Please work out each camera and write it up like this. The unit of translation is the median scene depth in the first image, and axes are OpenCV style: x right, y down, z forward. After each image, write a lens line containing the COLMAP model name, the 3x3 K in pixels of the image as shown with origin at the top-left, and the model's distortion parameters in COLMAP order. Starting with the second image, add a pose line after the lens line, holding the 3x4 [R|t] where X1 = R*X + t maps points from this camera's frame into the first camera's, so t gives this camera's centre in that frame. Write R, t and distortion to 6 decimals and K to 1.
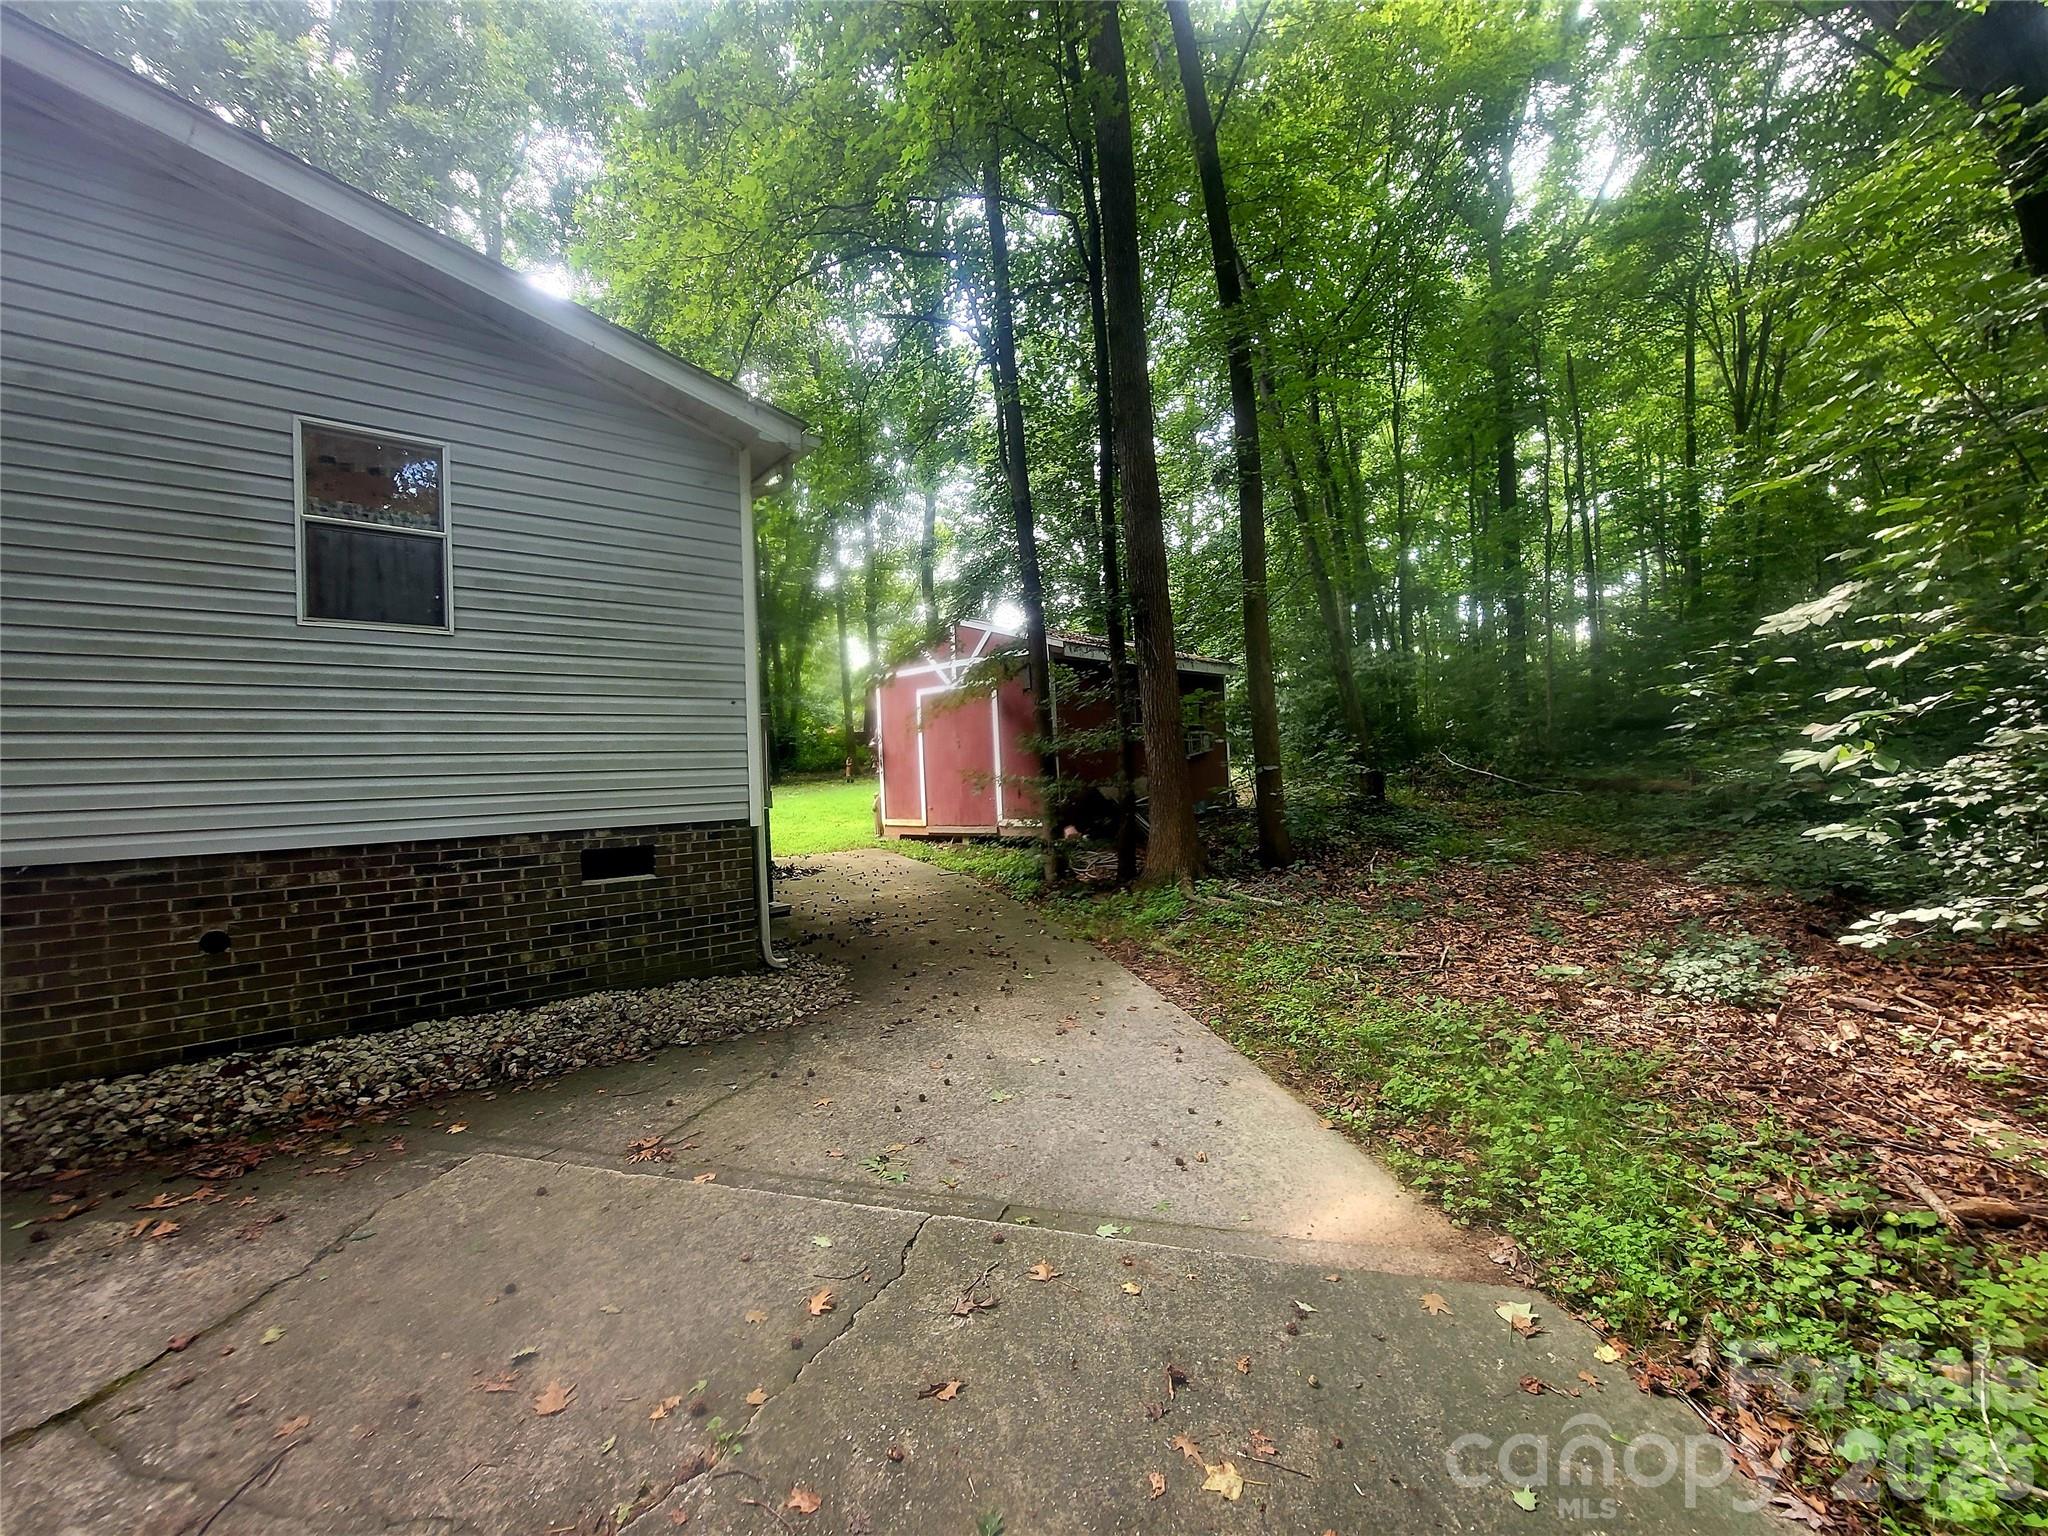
lens RADIAL K [[838.4, 0, 1025.5], [0, 838.4, 765.8], [0, 0, 1]] dist [-0.009384, 0.002266]
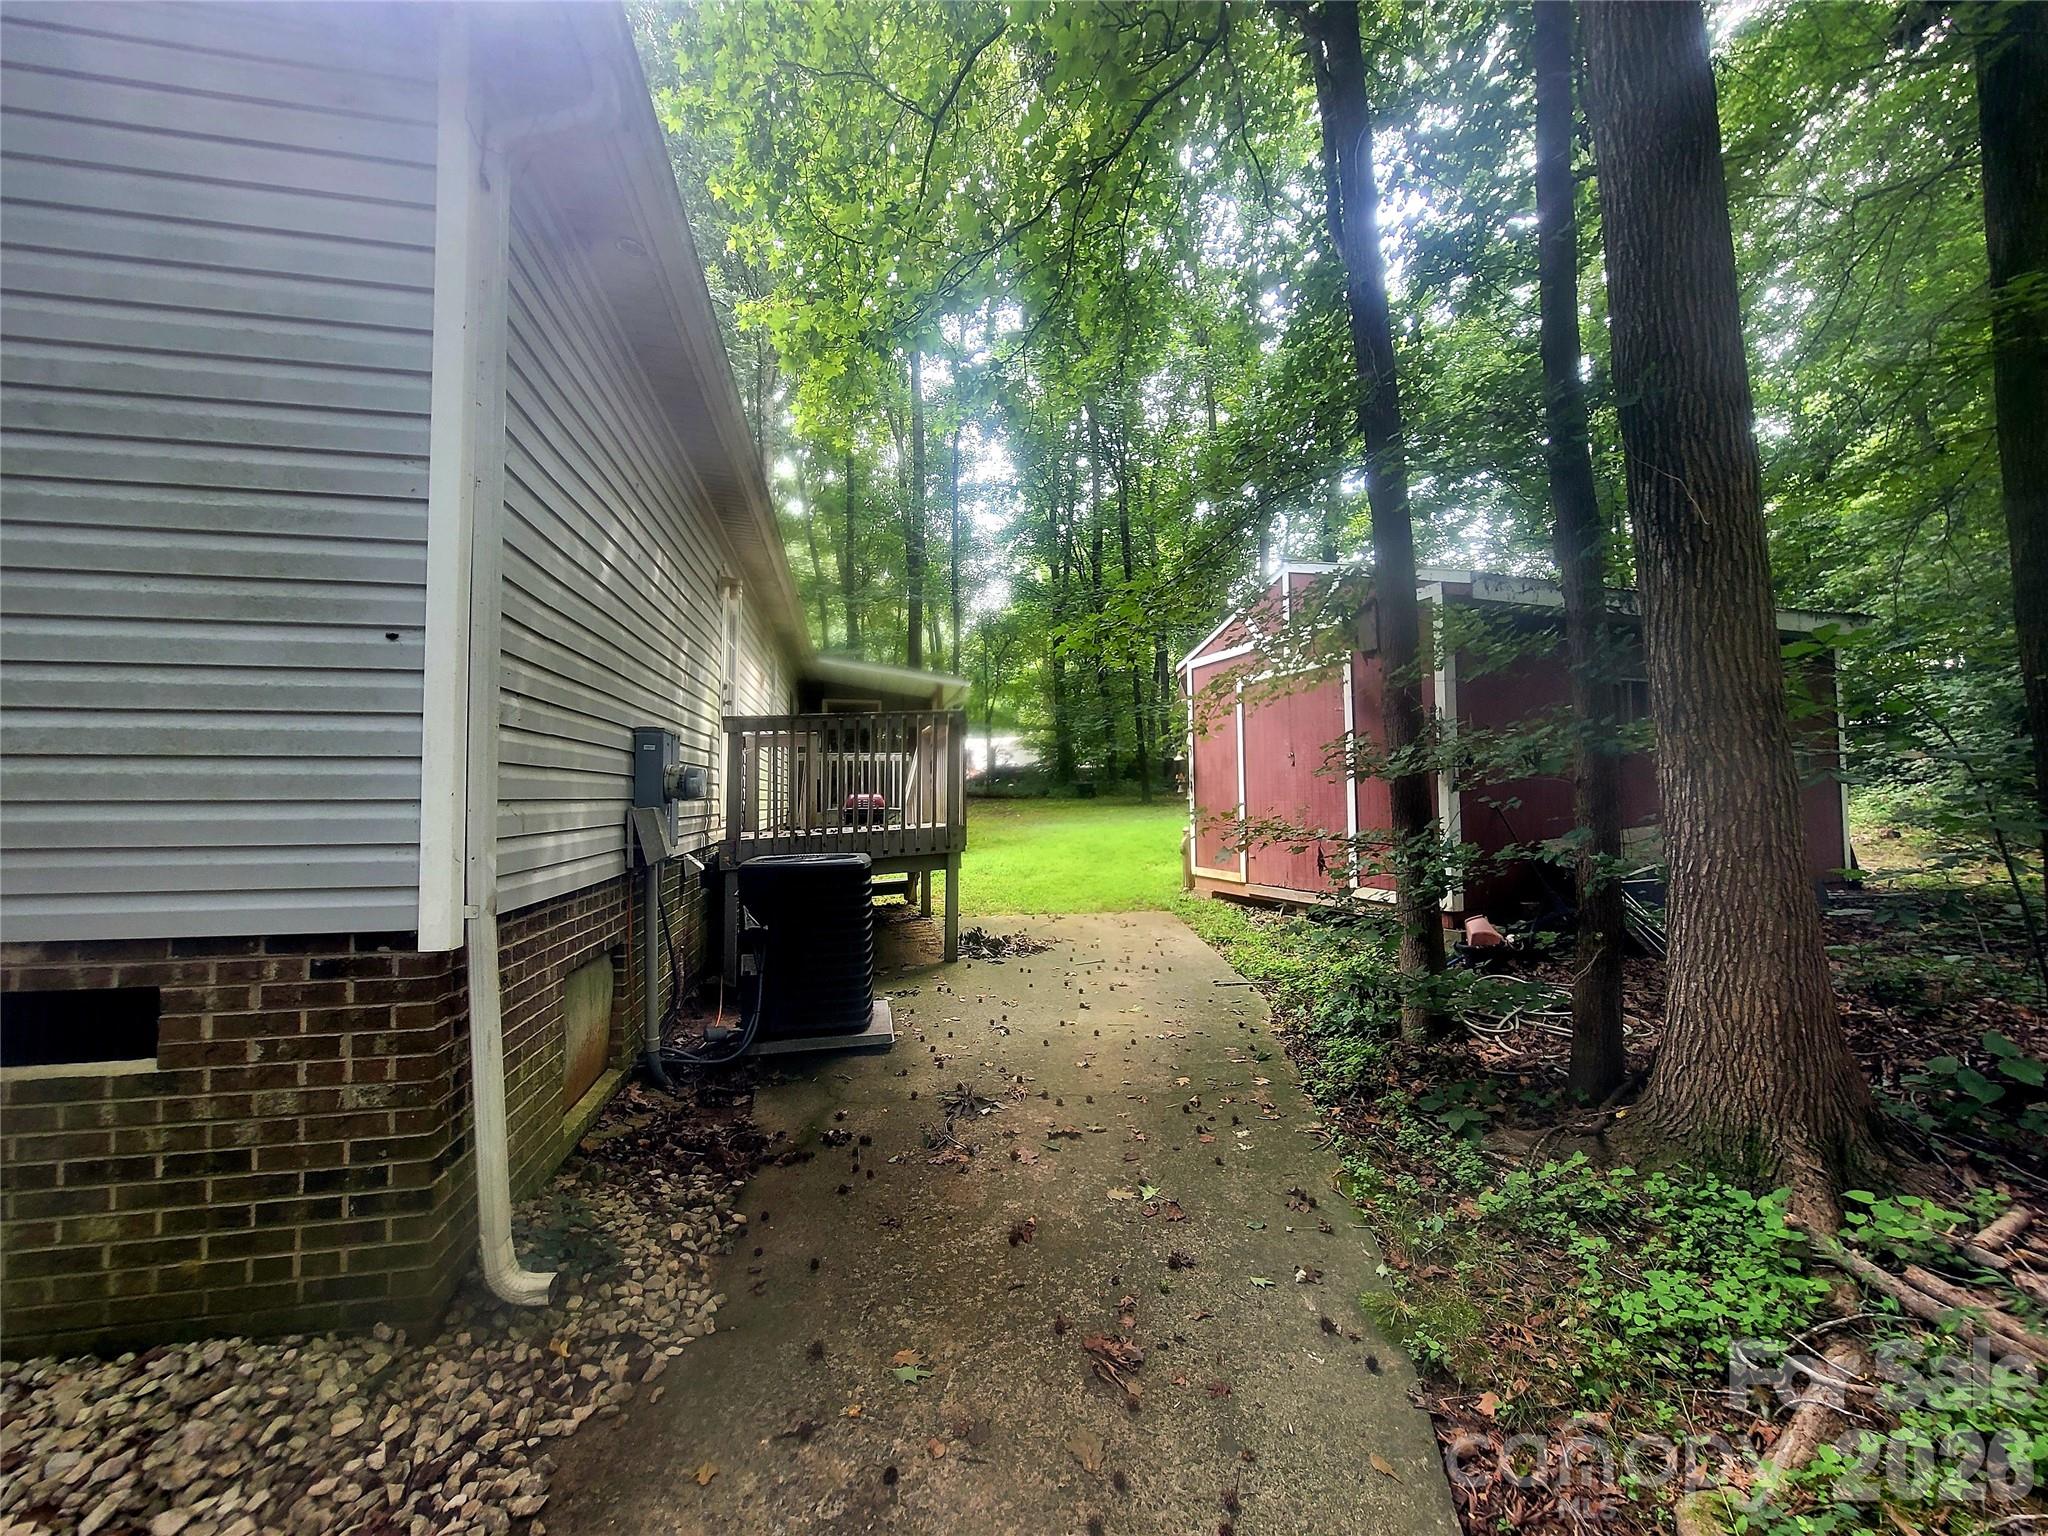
lens RADIAL K [[838.4, 0, 1033.1], [0, 838.4, 759.7], [0, 0, 1]] dist [-0.009384, 0.002266]
pose [[0.879926, 0.012653, -0.474942, 0.077071], [-0.025860, 0.999439, -0.021285, -0.011669], [0.474406, 0.031011, 0.879760, 0.561548]]
